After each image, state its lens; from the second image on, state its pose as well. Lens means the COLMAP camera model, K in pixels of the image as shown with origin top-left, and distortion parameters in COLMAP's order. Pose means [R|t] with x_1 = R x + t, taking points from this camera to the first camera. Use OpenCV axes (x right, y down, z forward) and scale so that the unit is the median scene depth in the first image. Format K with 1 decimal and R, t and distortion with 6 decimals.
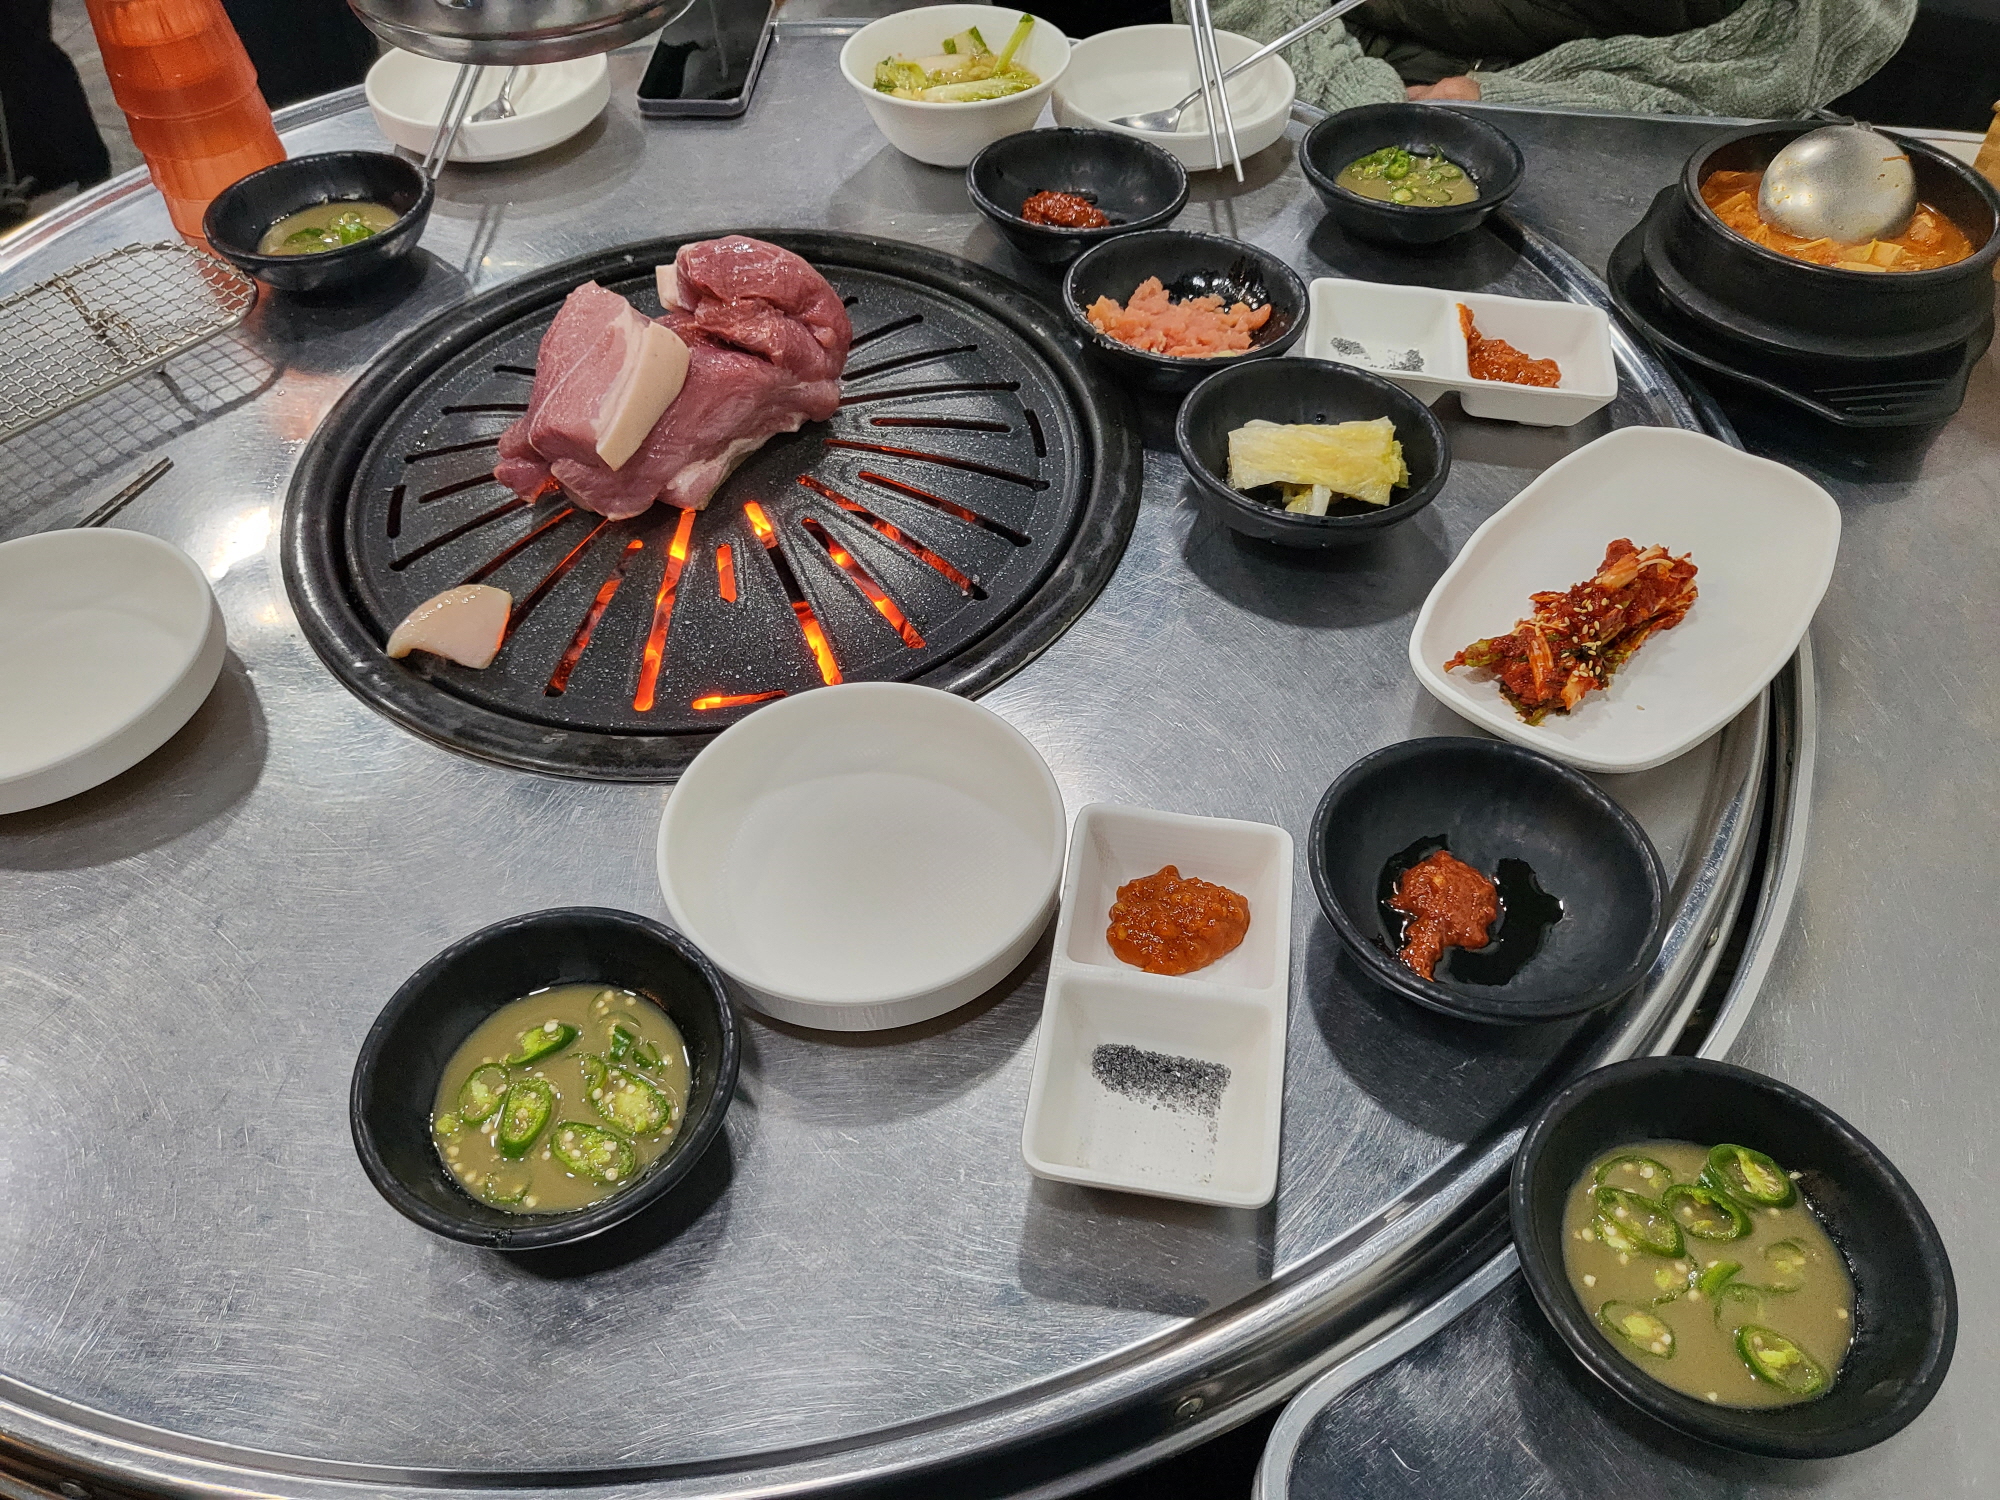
lens RADIAL K [[1510.4, 0, 1001.0], [0, 1510.4, 750.2], [0, 0, 1]] dist [0.011410, 0.007622]
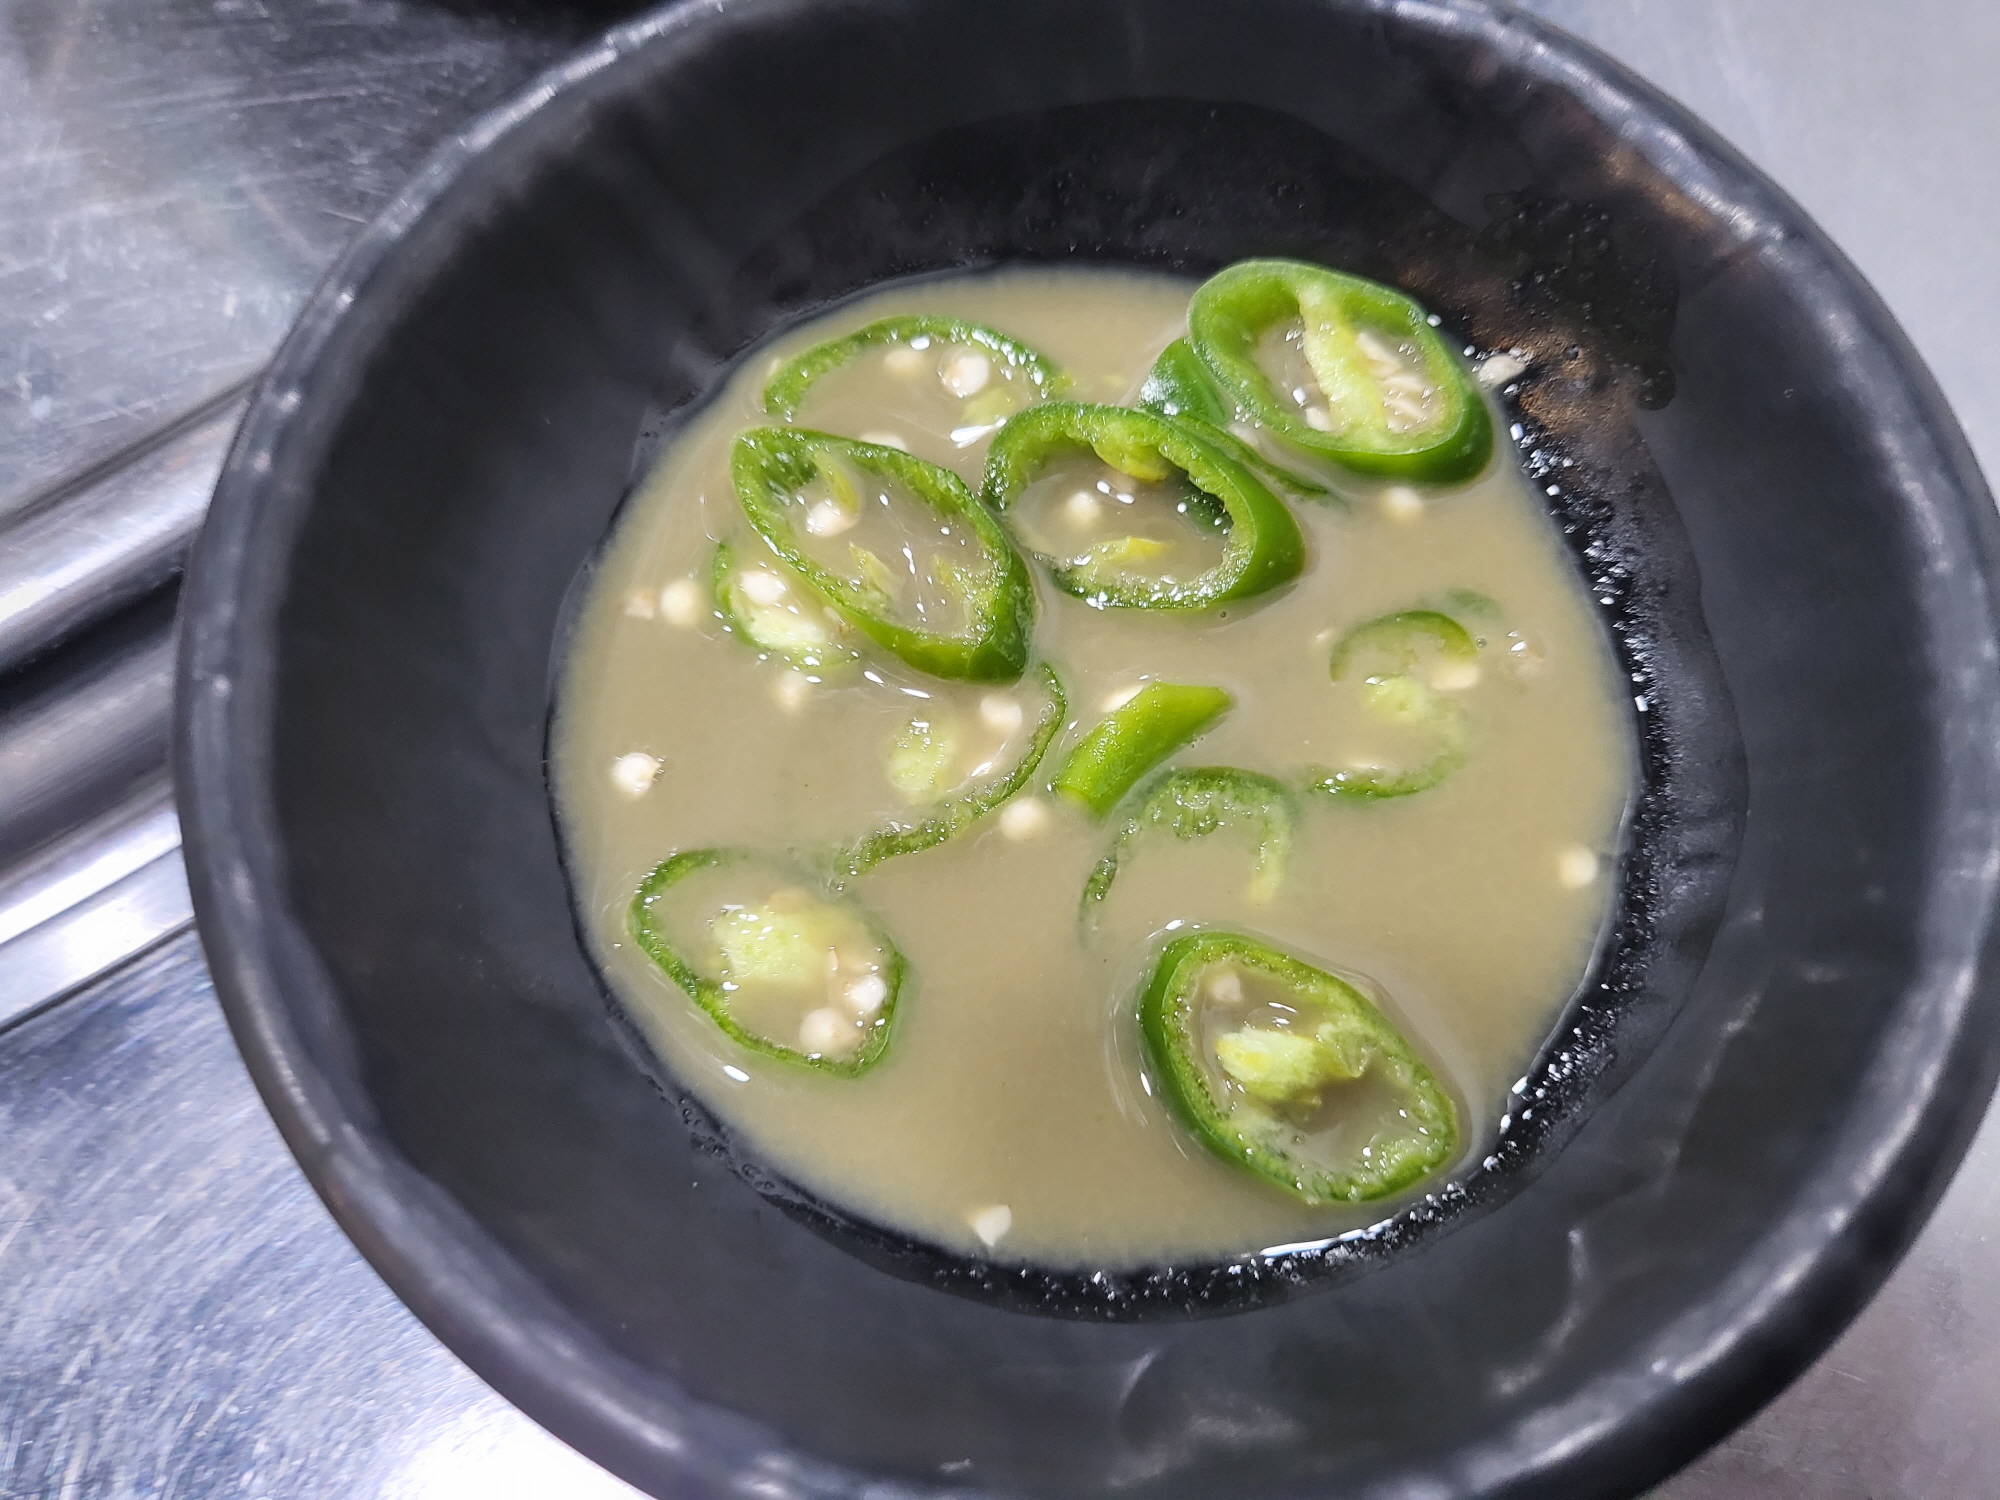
lens RADIAL K [[1510.4, 0, 998.0], [0, 1510.4, 753.6], [0, 0, 1]] dist [0.011410, 0.007622]
pose [[0.997630, -0.029363, 0.062235, 0.422374], [0.004106, 0.928178, 0.372114, 0.246786], [-0.068691, -0.370976, 0.926098, 0.744755]]
